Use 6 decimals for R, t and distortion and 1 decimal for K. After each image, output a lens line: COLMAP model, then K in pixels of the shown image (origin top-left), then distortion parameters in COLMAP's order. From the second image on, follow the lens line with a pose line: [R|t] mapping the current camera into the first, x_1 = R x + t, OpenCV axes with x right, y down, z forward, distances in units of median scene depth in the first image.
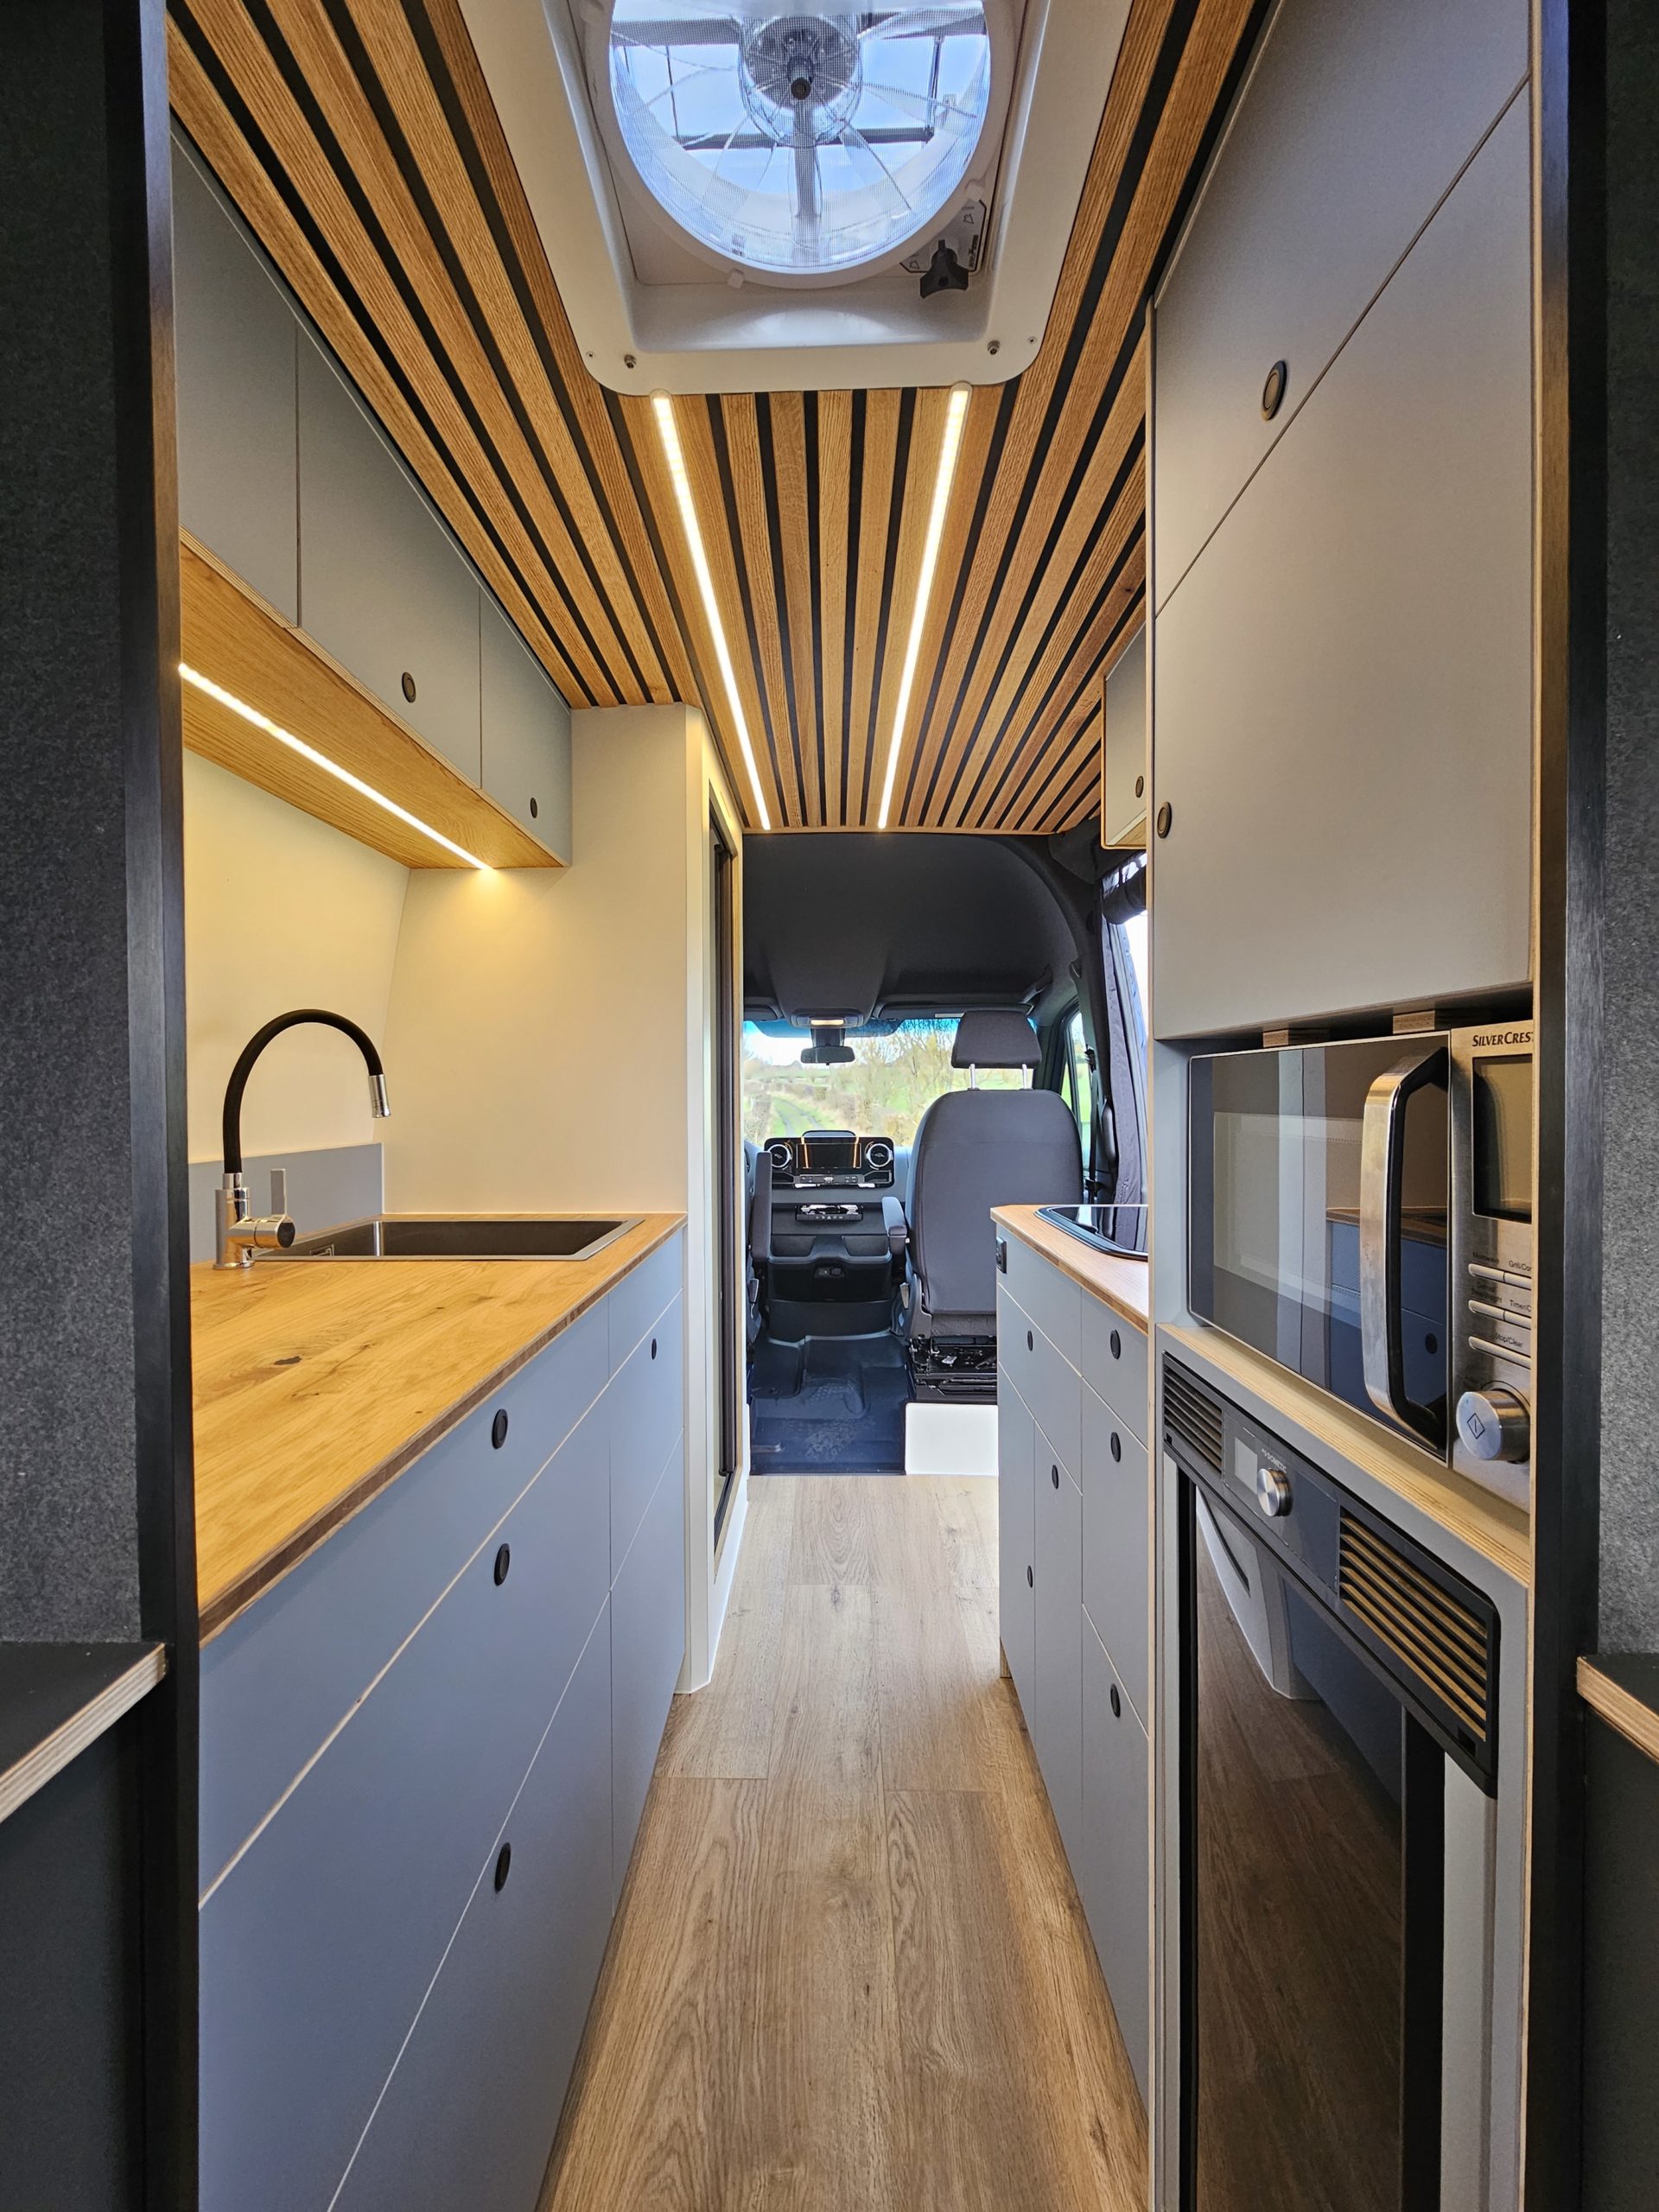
lens RADIAL K [[904.6, 0, 818.8], [0, 904.6, 1109.0], [0, 0, 1]] dist [-0.004574, -0.001455]
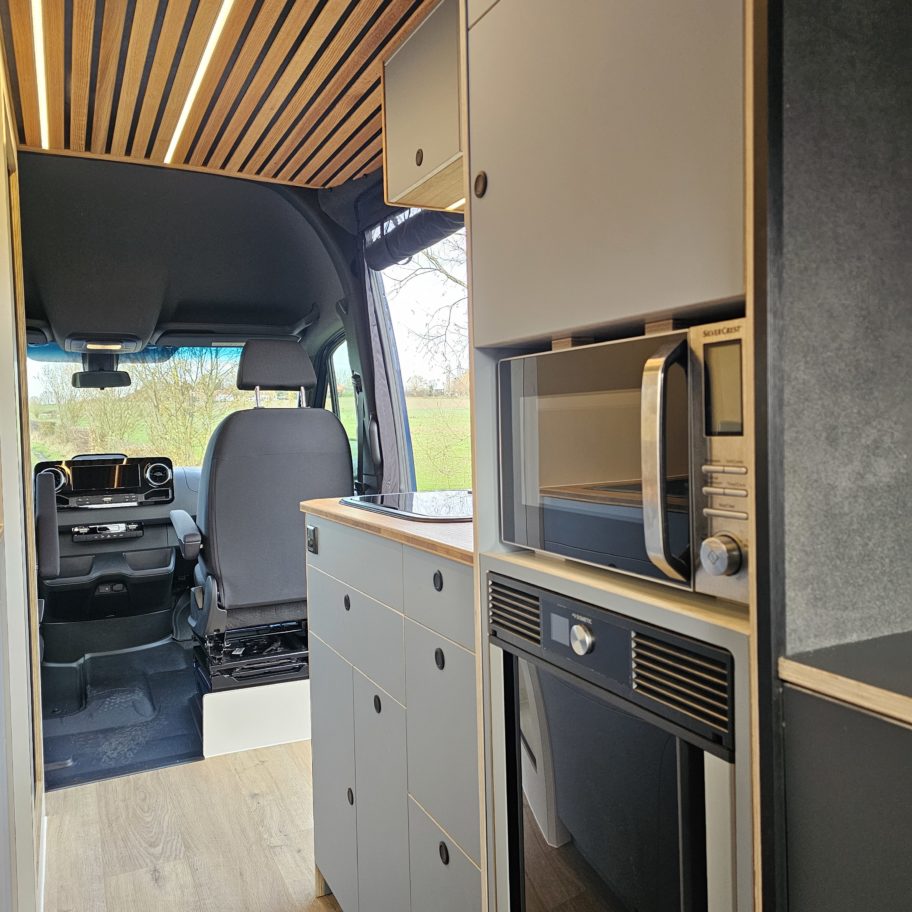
lens RADIAL K [[812.8, 0, 461.7], [0, 812.8, 459.8], [0, 0, 1]] dist [0.064663, -0.066166]
pose [[0.887811, -0.035548, 0.458833, -0.114802], [0.025363, 0.999276, 0.028343, 0.030905], [-0.459508, -0.013526, 0.888071, -0.046212]]
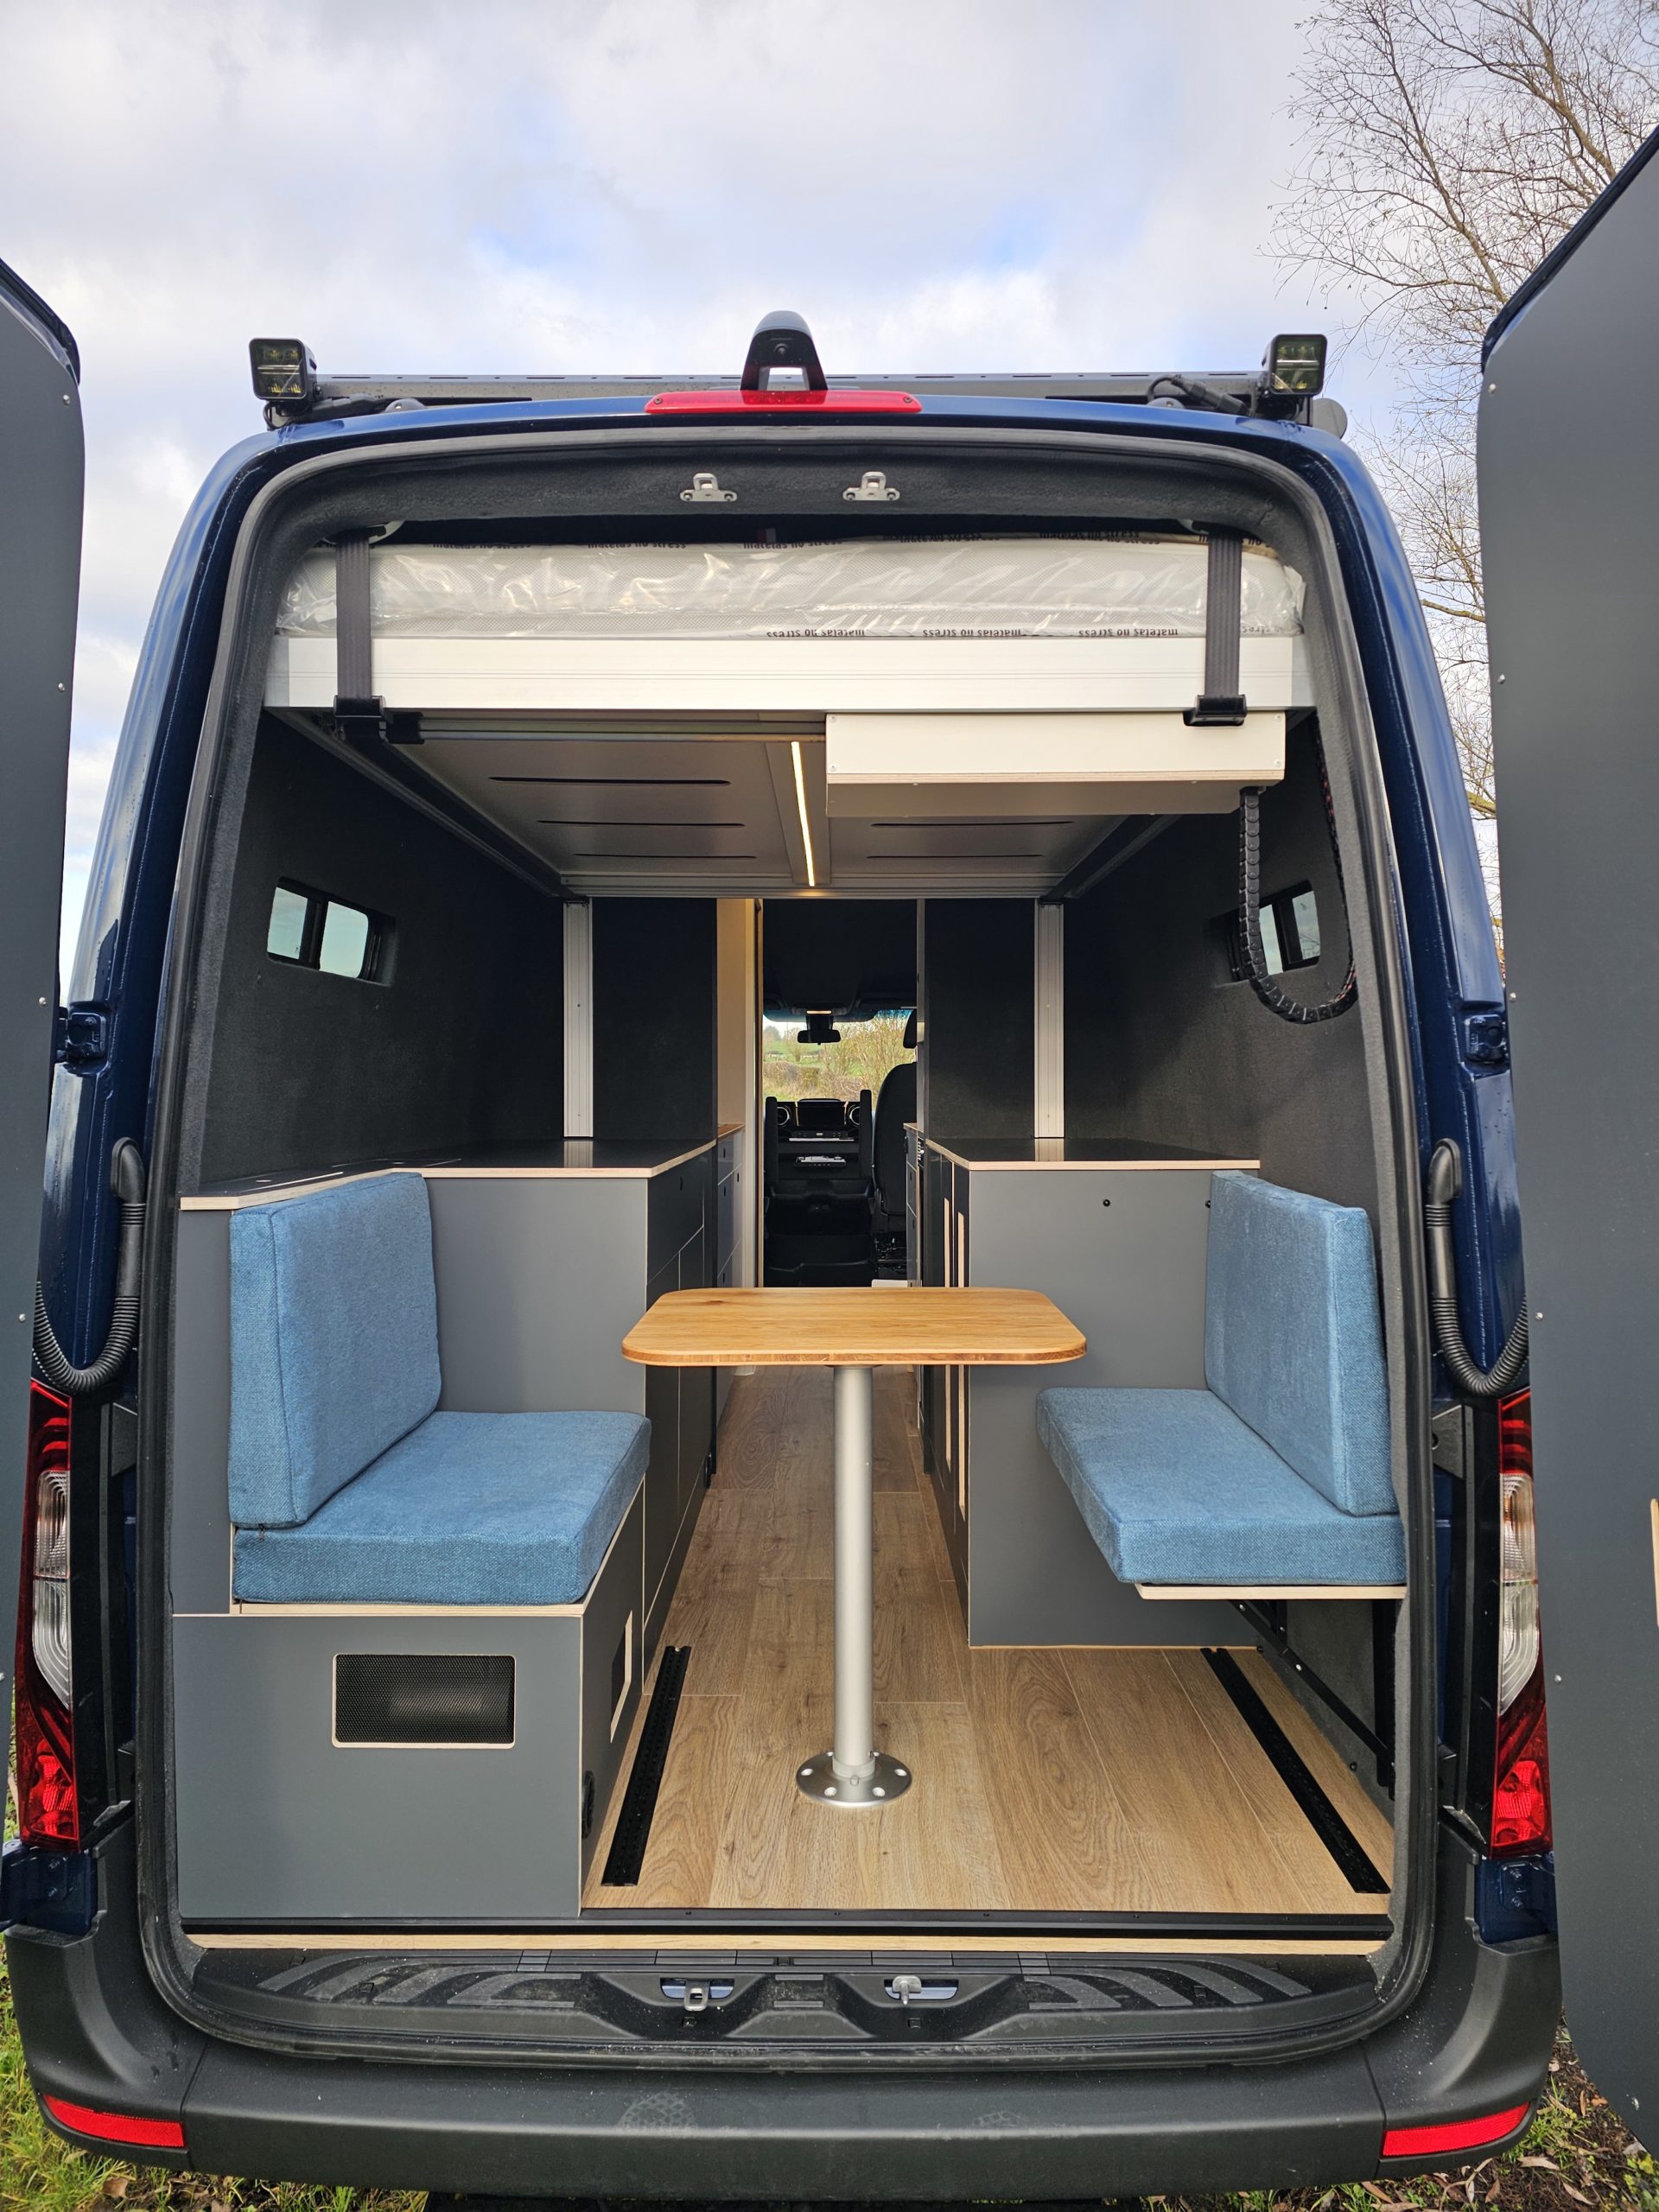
lens RADIAL K [[1478.2, 0, 829.0], [0, 1478.2, 1098.6], [0, 0, 1]] dist [0.000454, 0.000039]
pose [[0.999867, 0.004811, 0.015585, -0.016139], [-0.004723, 0.999973, -0.005666, 0.077582], [-0.015612, 0.005592, 0.999862, -2.113616]]
